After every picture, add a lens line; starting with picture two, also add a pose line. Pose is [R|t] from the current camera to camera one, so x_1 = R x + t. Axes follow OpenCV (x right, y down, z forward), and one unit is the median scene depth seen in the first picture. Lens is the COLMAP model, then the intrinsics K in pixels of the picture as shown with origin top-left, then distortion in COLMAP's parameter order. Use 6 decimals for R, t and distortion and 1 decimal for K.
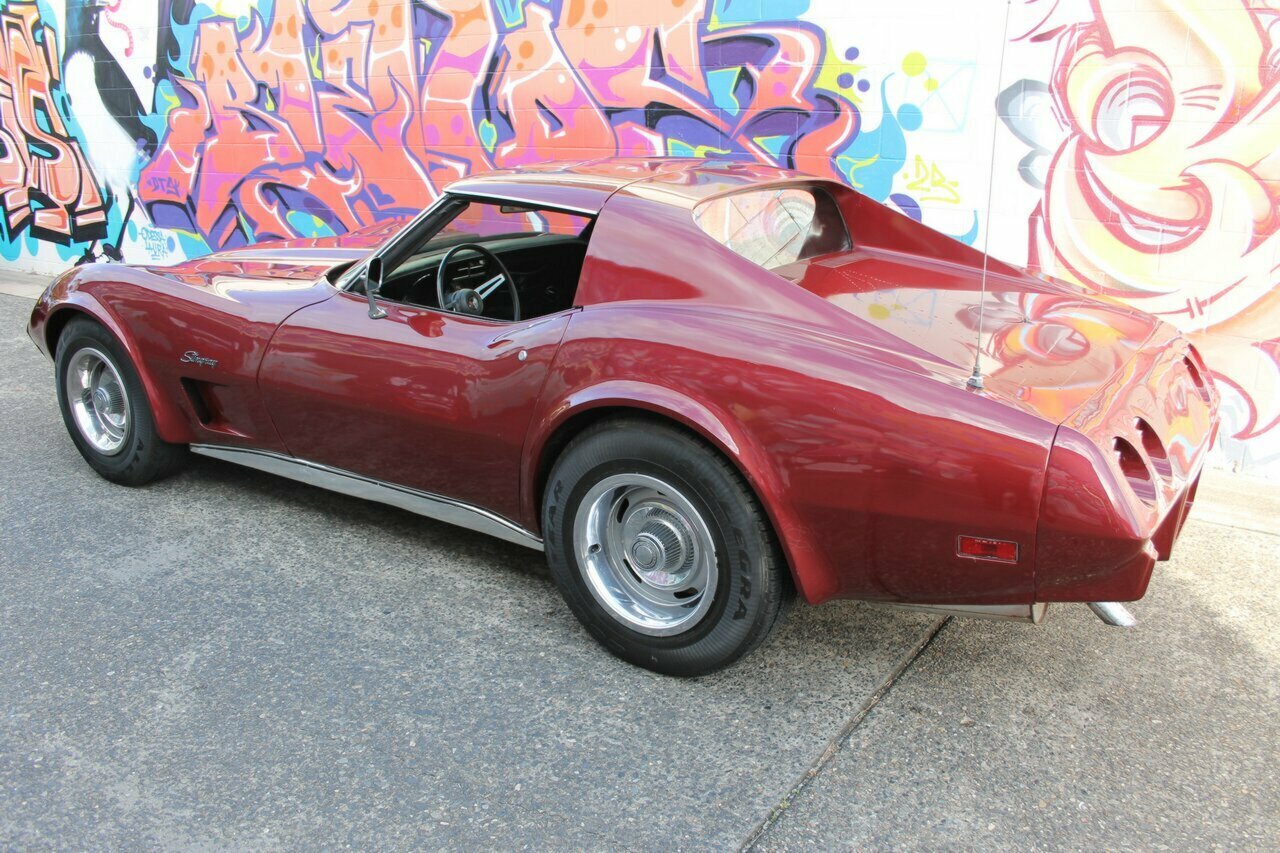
lens RADIAL K [[1072.5, 0, 648.6], [0, 1072.5, 436.1], [0, 0, 1]] dist [-0.137301, 0.103728]
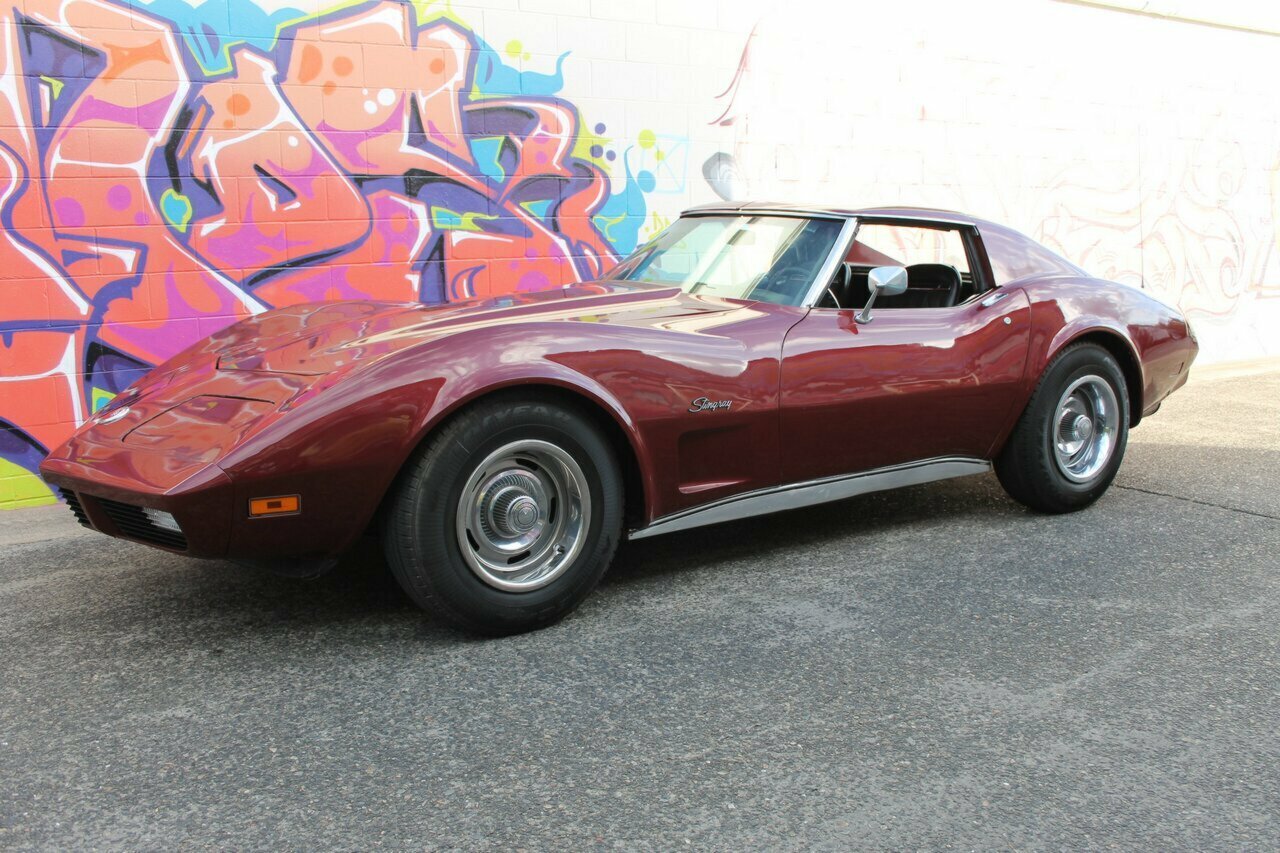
lens RADIAL K [[1216.7, 0, 641.8], [0, 1216.7, 443.2], [0, 0, 1]] dist [-0.079988, 0.000000]
pose [[0.377647, -0.169737, 0.910260, -0.963544], [0.294196, 0.954111, 0.055858, -0.081152], [-0.877970, 0.246700, 0.410253, 0.439783]]
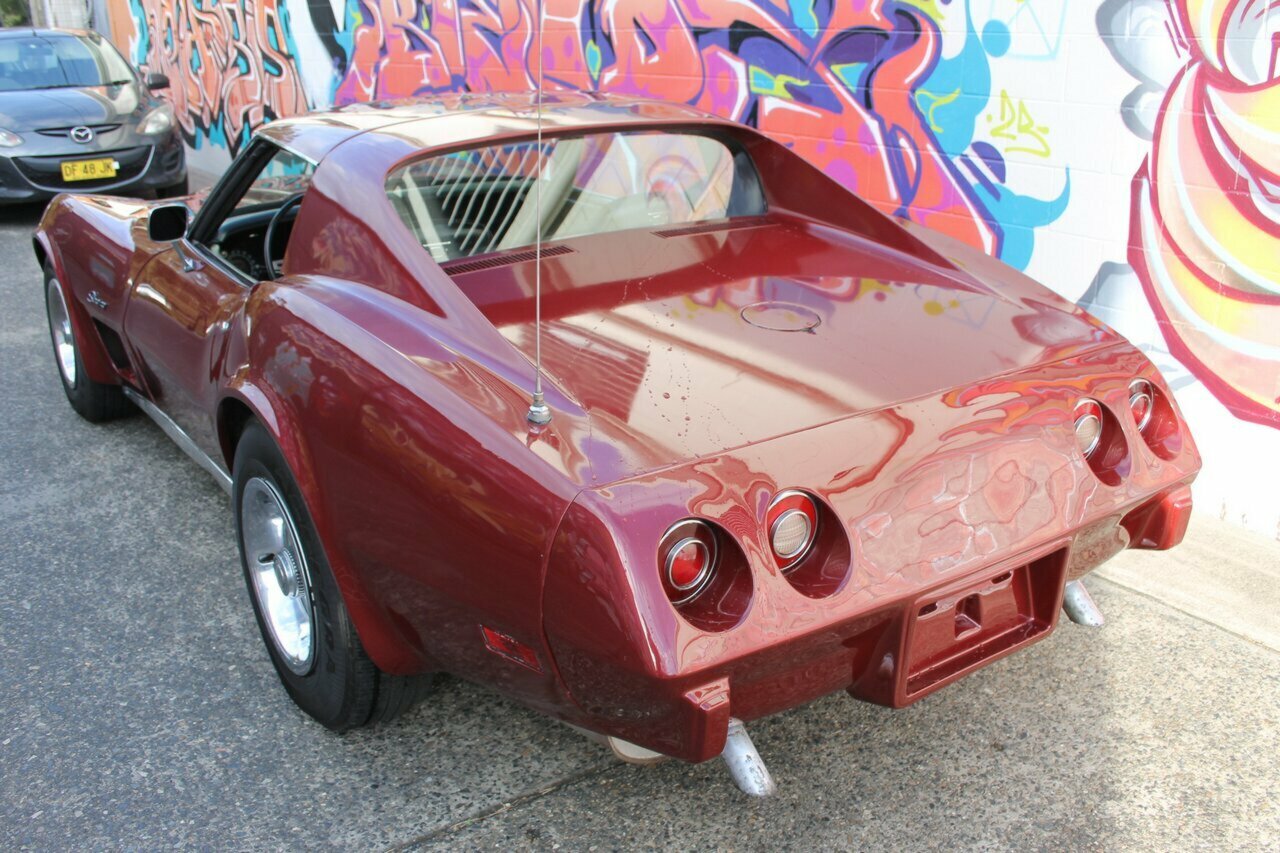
lens RADIAL K [[1184.2, 0, 651.4], [0, 1184.2, 434.4], [0, 0, 1]] dist [-0.075245, 0.000000]
pose [[0.931254, 0.110813, -0.347113, 0.297884], [-0.097710, 0.993689, 0.055084, -0.040949], [0.351026, -0.017380, 0.936204, 0.122254]]
